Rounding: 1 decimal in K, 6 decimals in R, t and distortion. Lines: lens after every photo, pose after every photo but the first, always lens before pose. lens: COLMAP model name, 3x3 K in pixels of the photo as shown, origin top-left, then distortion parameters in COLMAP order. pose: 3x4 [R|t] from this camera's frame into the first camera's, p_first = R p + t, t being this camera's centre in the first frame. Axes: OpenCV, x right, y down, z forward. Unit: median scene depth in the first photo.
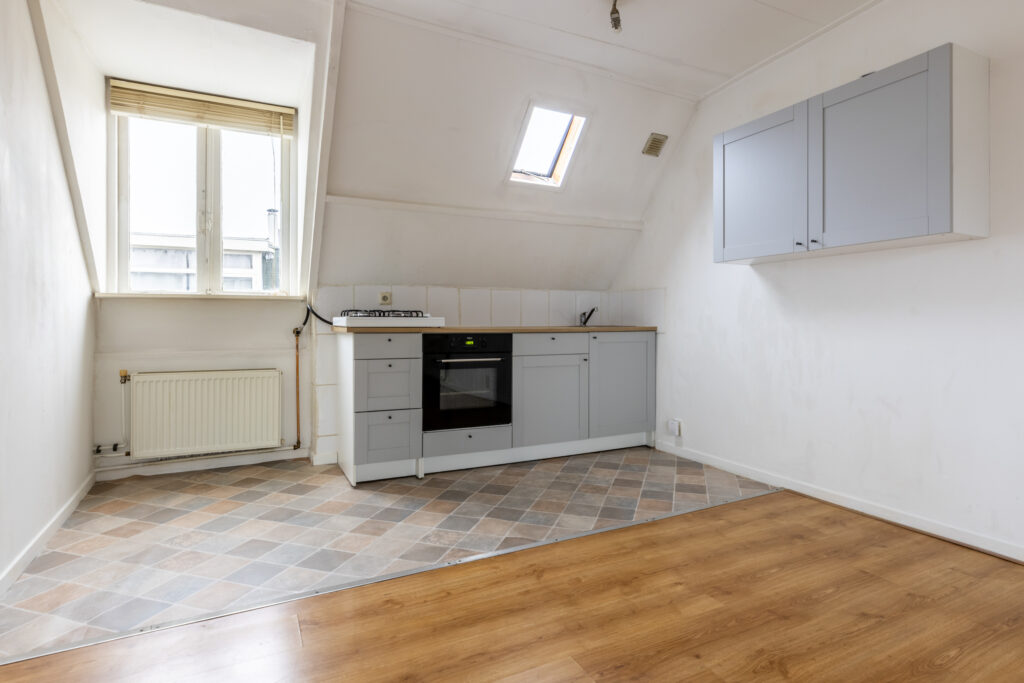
lens RADIAL K [[545.9, 0, 512.8], [0, 545.9, 322.9], [0, 0, 1]] dist [0.001783, -0.000089]
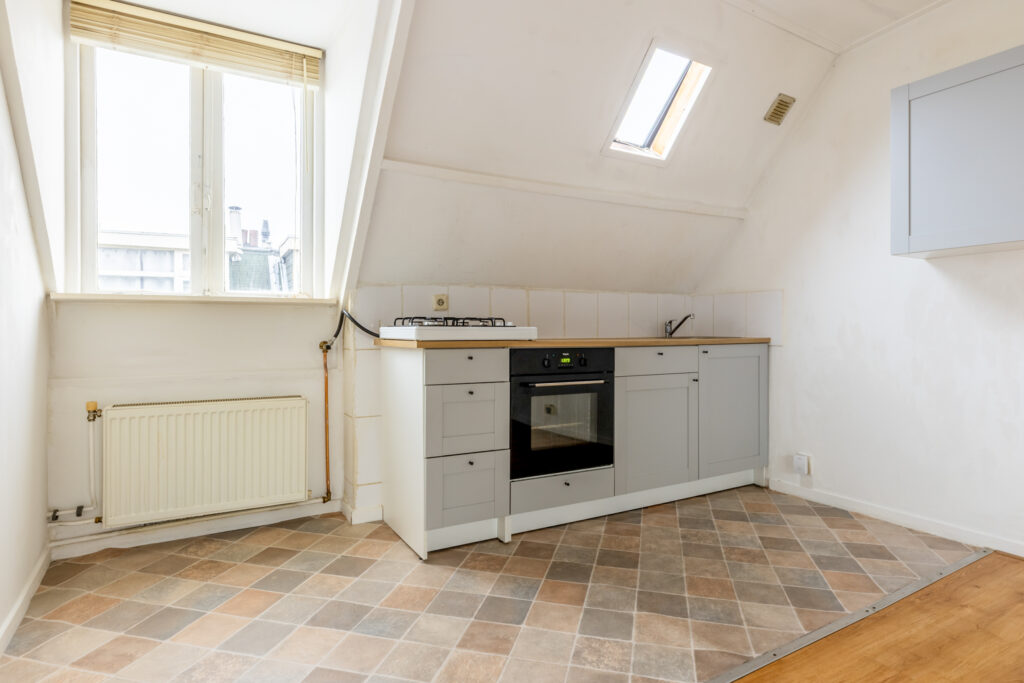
lens RADIAL K [[566.9, 0, 512.4], [0, 566.9, 333.1], [0, 0, 1]] dist [0.006762, 0.000107]
pose [[0.998352, -0.002765, 0.057316, -0.201679], [0.002686, 0.999995, 0.001448, -0.002843], [-0.057320, -0.001292, 0.998355, 0.222894]]
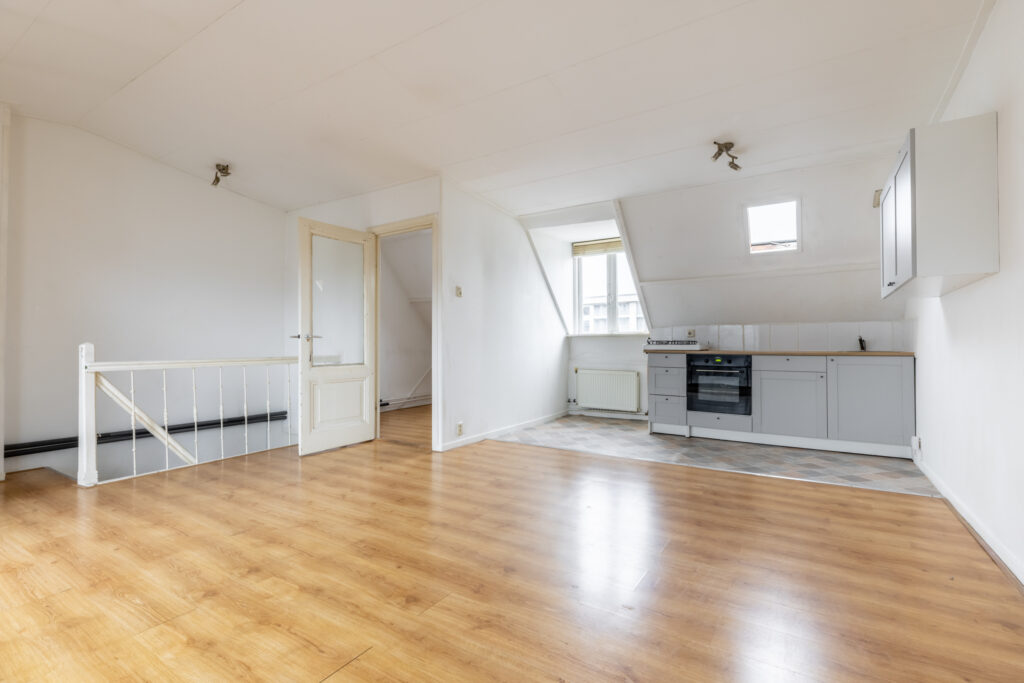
lens RADIAL K [[456.9, 0, 512.0], [0, 456.9, 341.5], [0, 0, 1]] dist [0.000250, -0.000035]
pose [[0.509256, -0.008076, -0.860577, 0.789168], [-0.006534, 0.999891, -0.013250, 0.002685], [0.860590, 0.012371, 0.509148, -0.217271]]
